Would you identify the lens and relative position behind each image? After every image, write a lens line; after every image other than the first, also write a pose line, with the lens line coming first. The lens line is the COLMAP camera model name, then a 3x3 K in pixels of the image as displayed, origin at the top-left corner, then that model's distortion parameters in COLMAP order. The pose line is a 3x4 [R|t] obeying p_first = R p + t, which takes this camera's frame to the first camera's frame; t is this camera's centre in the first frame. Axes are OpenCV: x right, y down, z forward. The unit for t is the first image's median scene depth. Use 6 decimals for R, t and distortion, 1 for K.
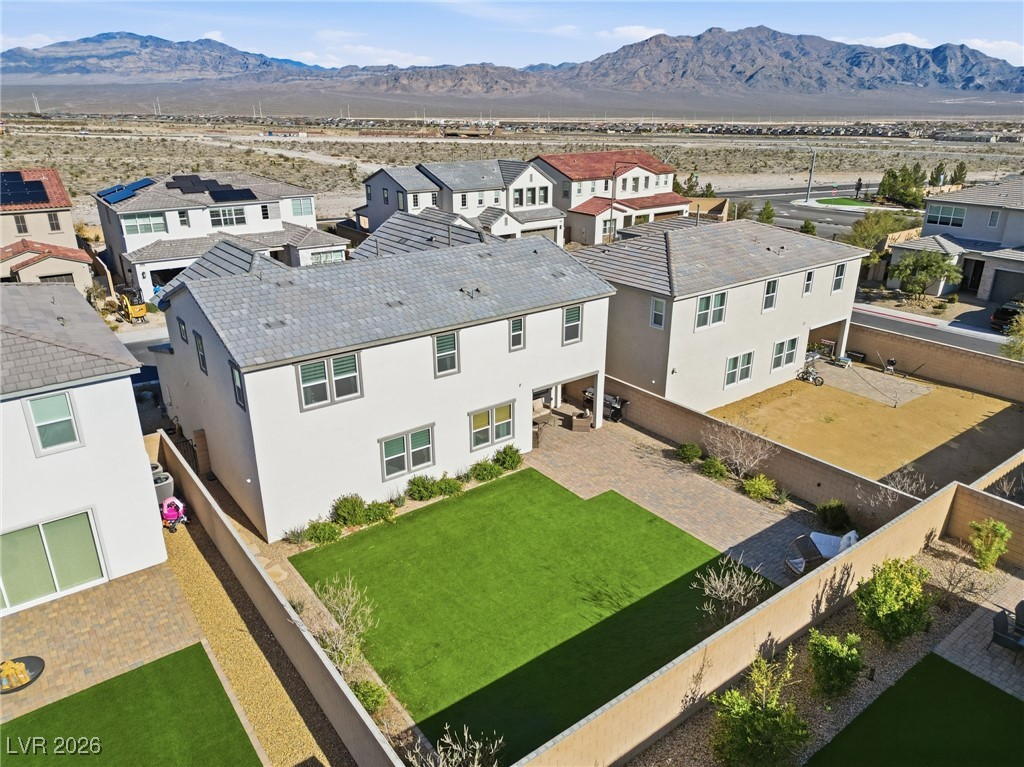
lens RADIAL K [[710.5, 0, 512.0], [0, 710.5, 383.5], [0, 0, 1]] dist [0.080664, -0.074235]
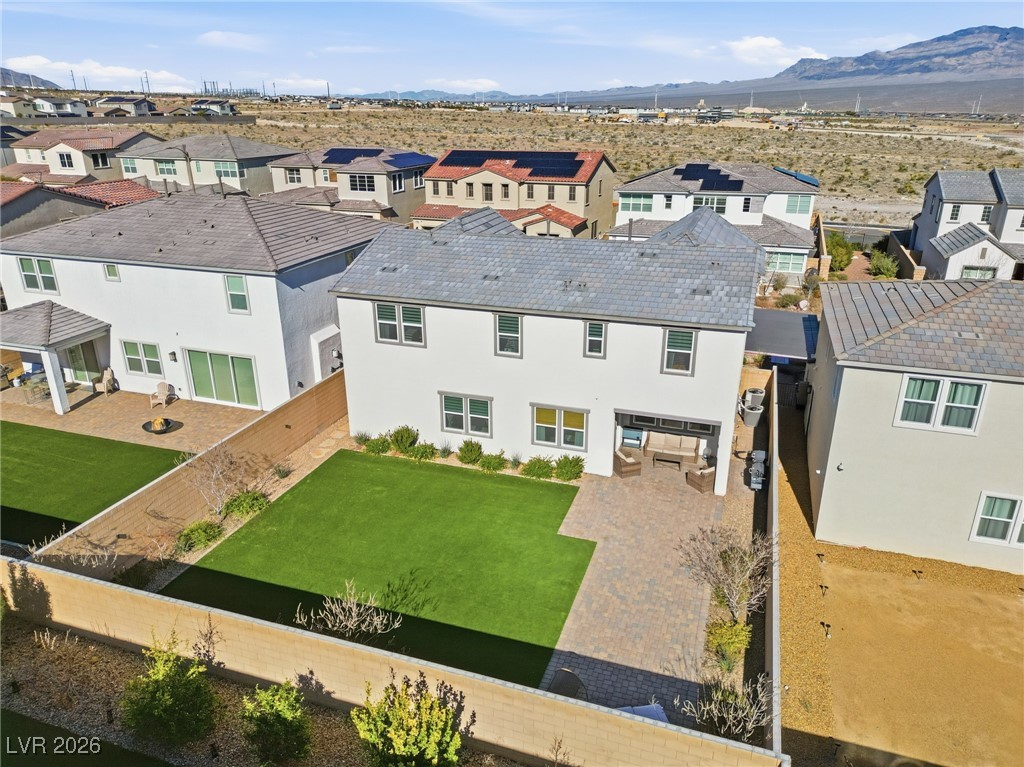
lens RADIAL K [[713.0, 0, 510.2], [0, 713.0, 387.9], [0, 0, 1]] dist [0.070574, -0.069923]
pose [[0.559628, 0.304733, -0.770684, 0.640336], [-0.299440, 0.941469, 0.154826, -0.115541], [0.772756, 0.144129, 0.618122, 0.349342]]
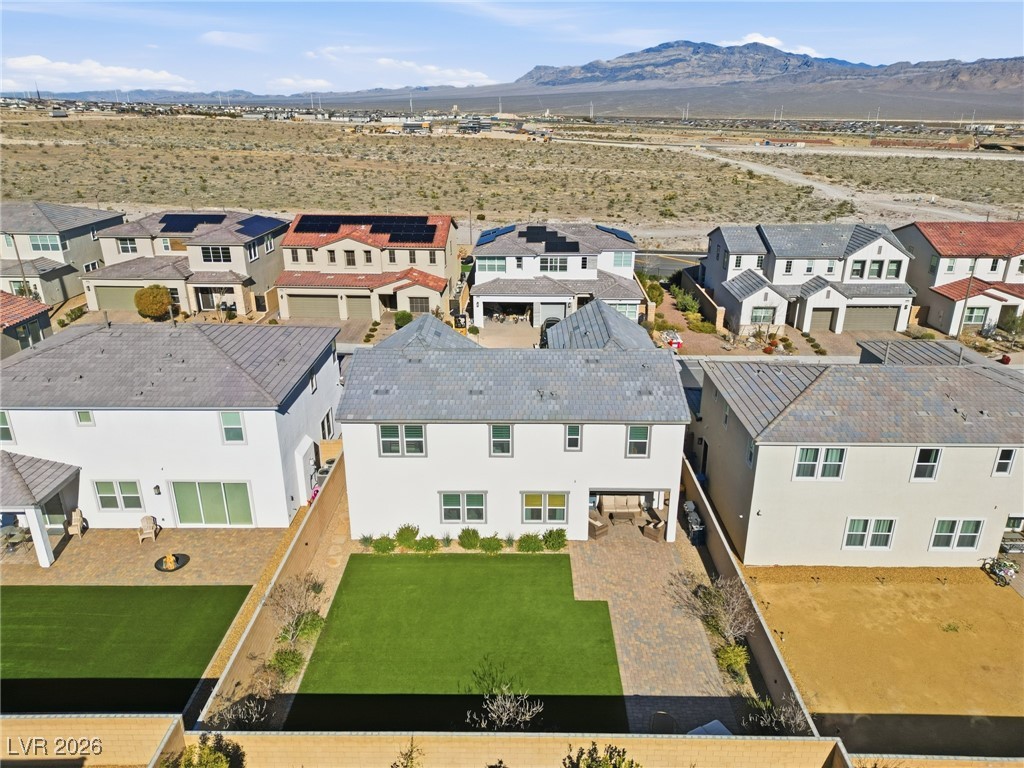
lens RADIAL K [[710.5, 0, 512.0], [0, 710.5, 384.0], [0, 0, 1]] dist [0.080664, -0.074235]
pose [[0.791425, 0.222841, -0.569199, 0.542573], [-0.223794, 0.972160, 0.069432, -0.204517], [0.568825, 0.072433, 0.819263, -0.005657]]
